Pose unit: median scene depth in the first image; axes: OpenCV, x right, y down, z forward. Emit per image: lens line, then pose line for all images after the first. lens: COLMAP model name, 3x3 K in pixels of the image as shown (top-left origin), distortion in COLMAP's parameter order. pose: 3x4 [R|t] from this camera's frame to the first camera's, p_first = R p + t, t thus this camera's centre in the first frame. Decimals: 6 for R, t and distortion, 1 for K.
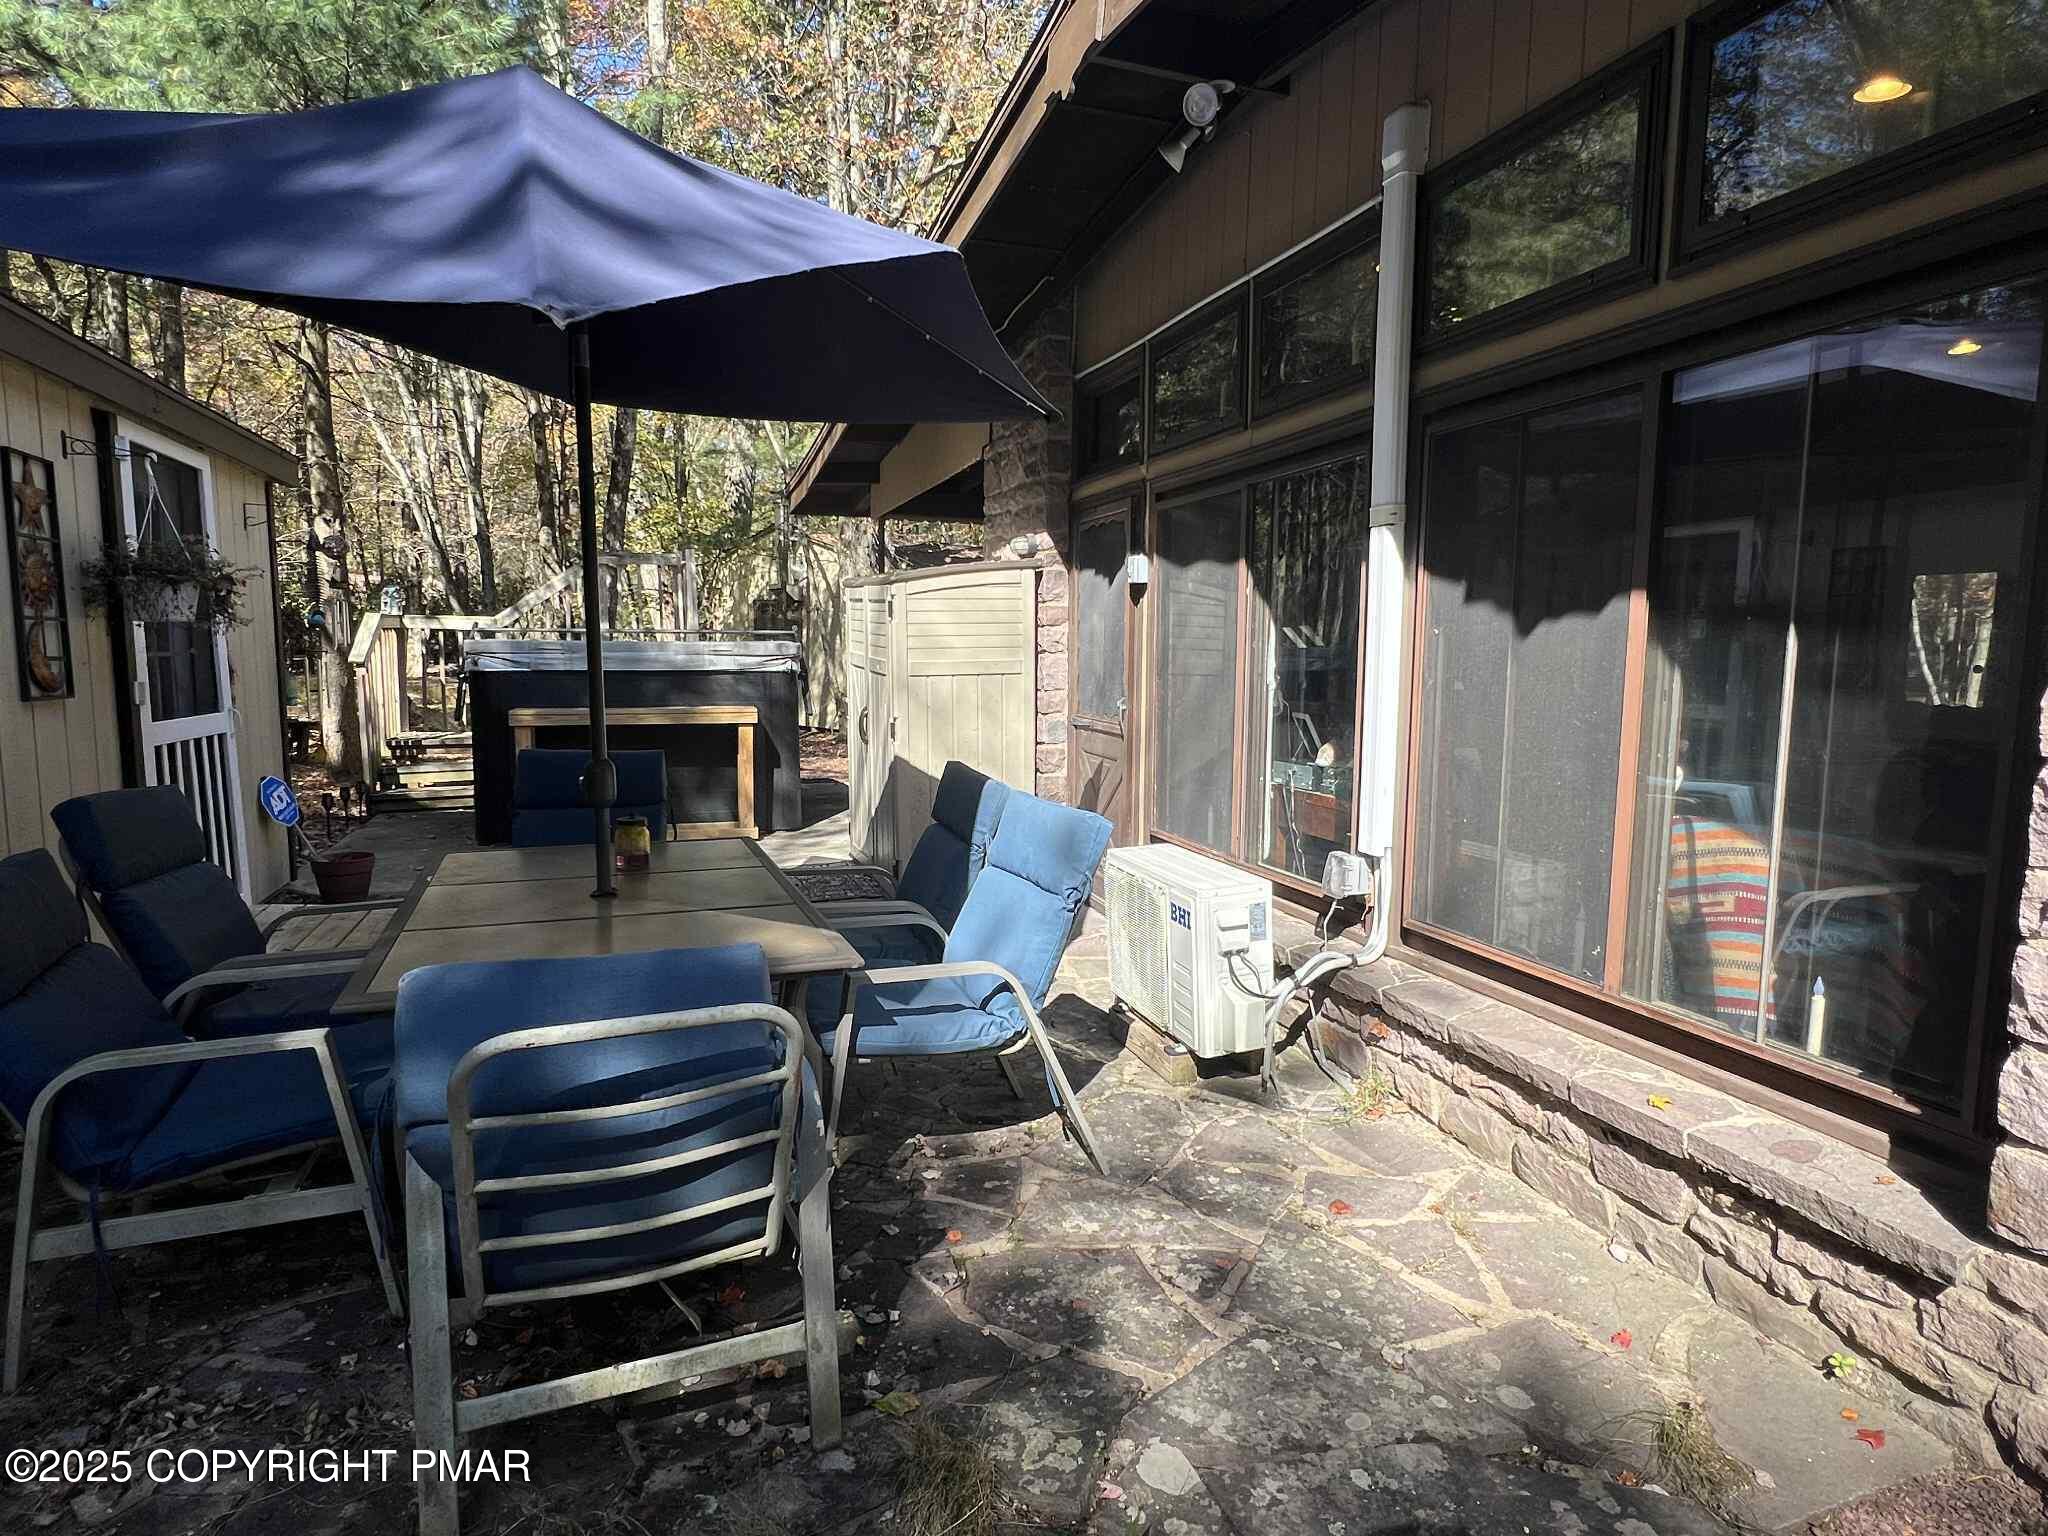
lens RADIAL K [[1109.2, 0, 1025.4], [0, 1109.2, 765.1], [0, 0, 1]] dist [-0.007297, -0.000243]
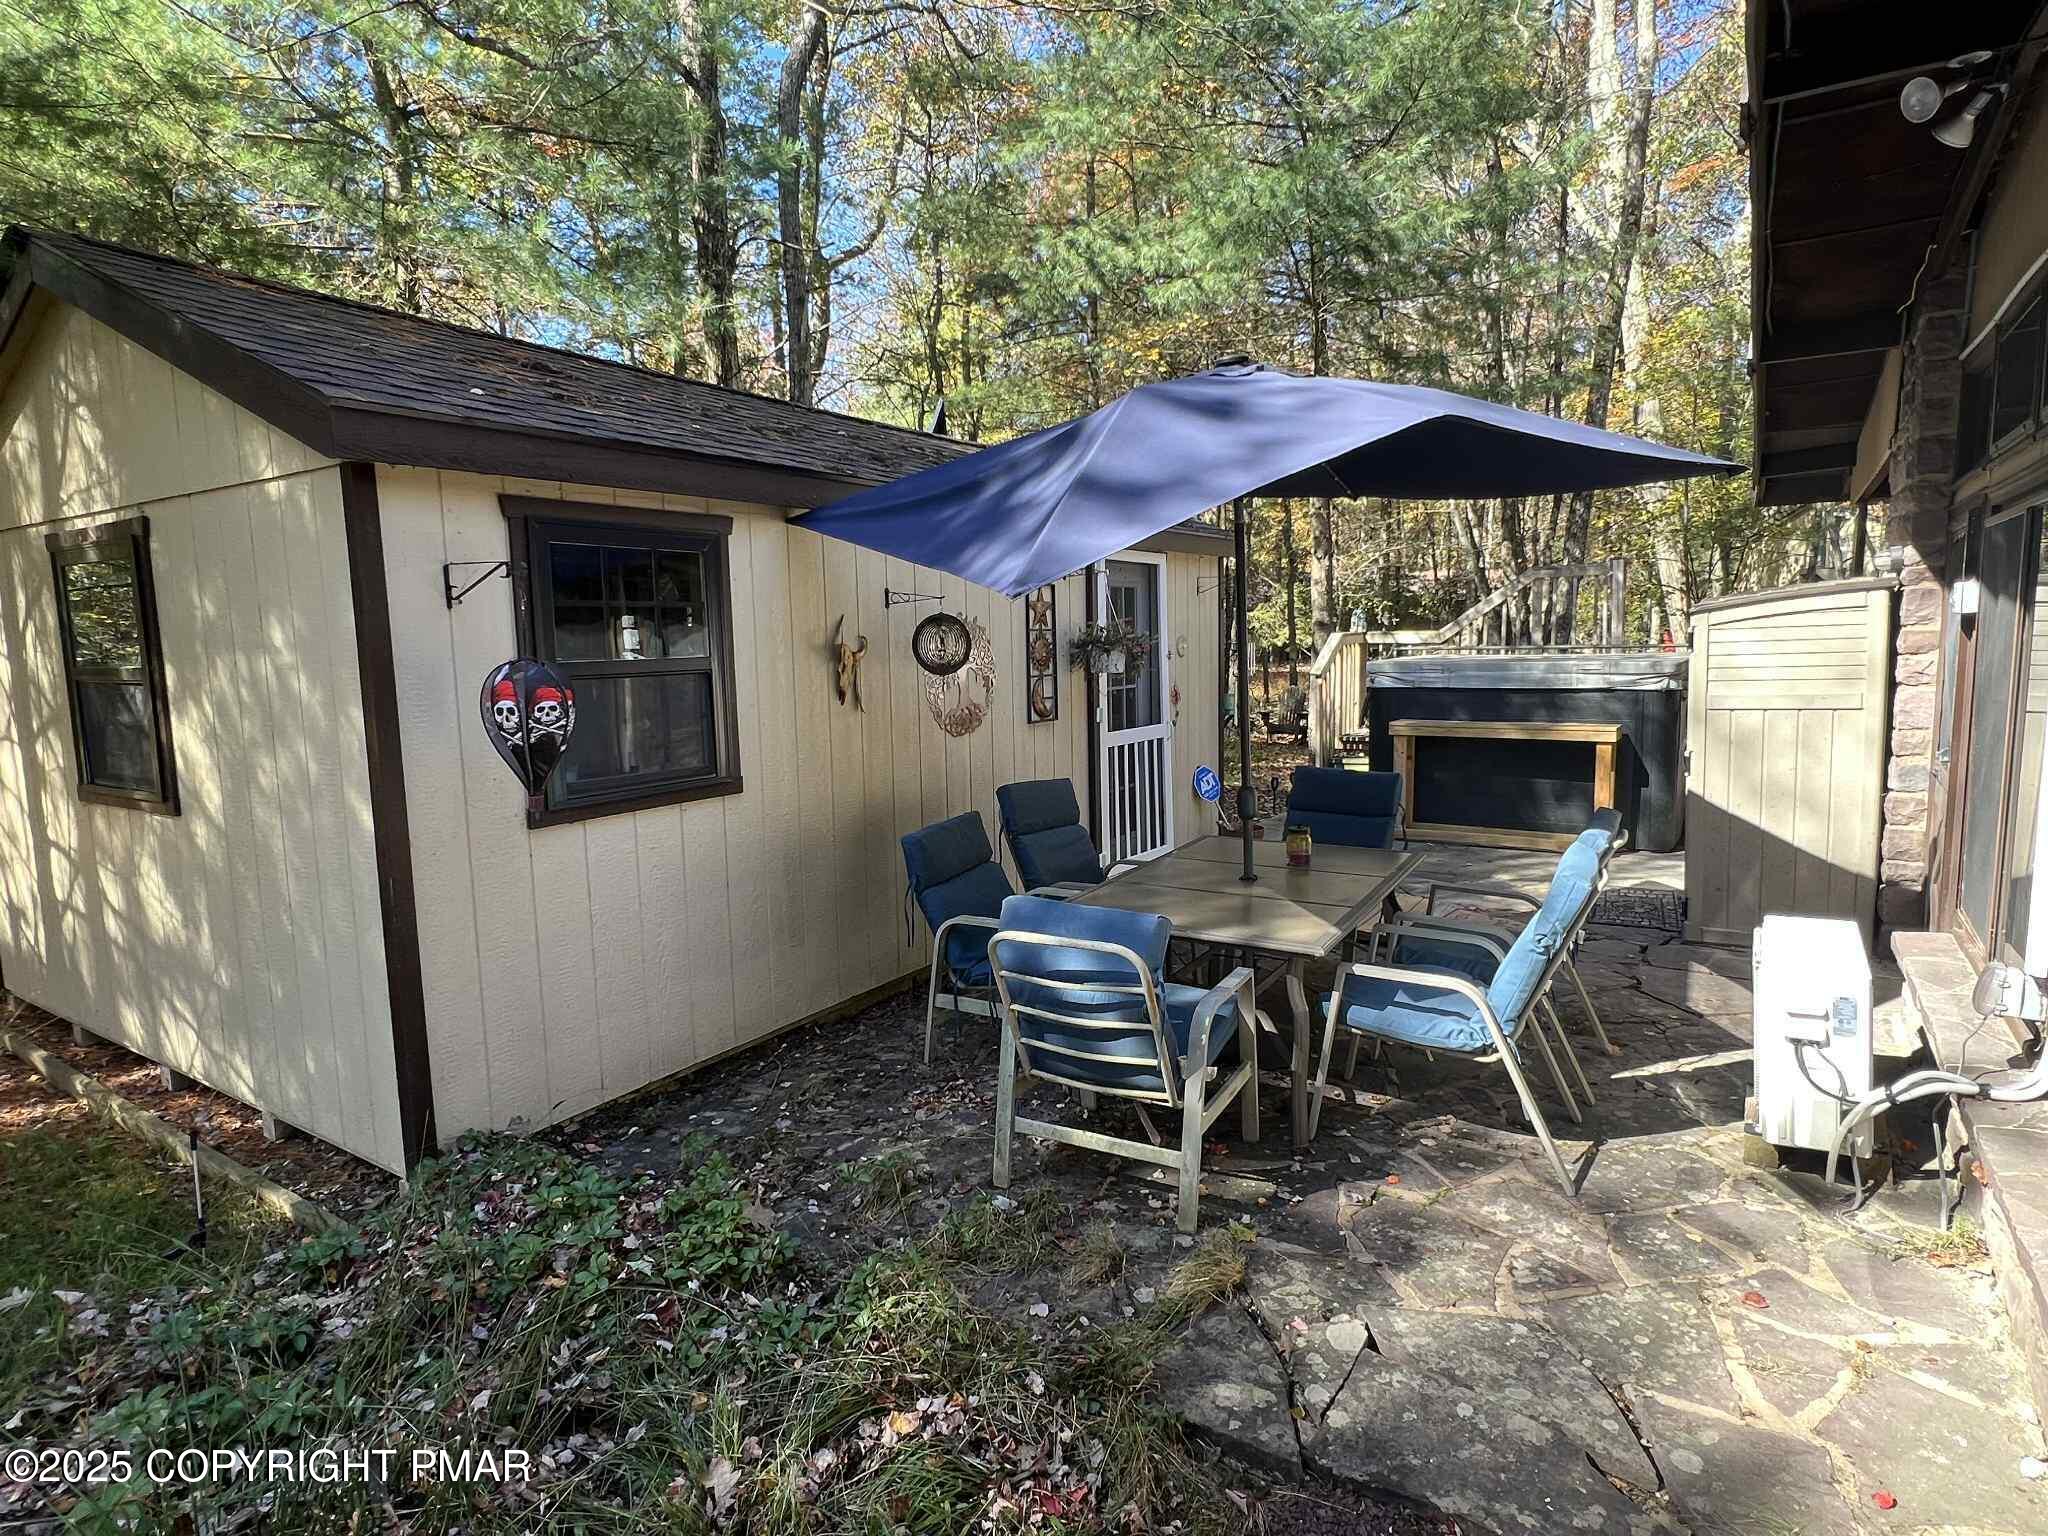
lens RADIAL K [[1109.2, 0, 1022.7], [0, 1109.2, 766.9], [0, 0, 1]] dist [-0.007297, -0.000243]
pose [[0.612723, 0.072640, -0.786952, 0.498047], [-0.056999, 0.997235, 0.047671, -0.071927], [0.788240, 0.015647, 0.615169, -0.112941]]
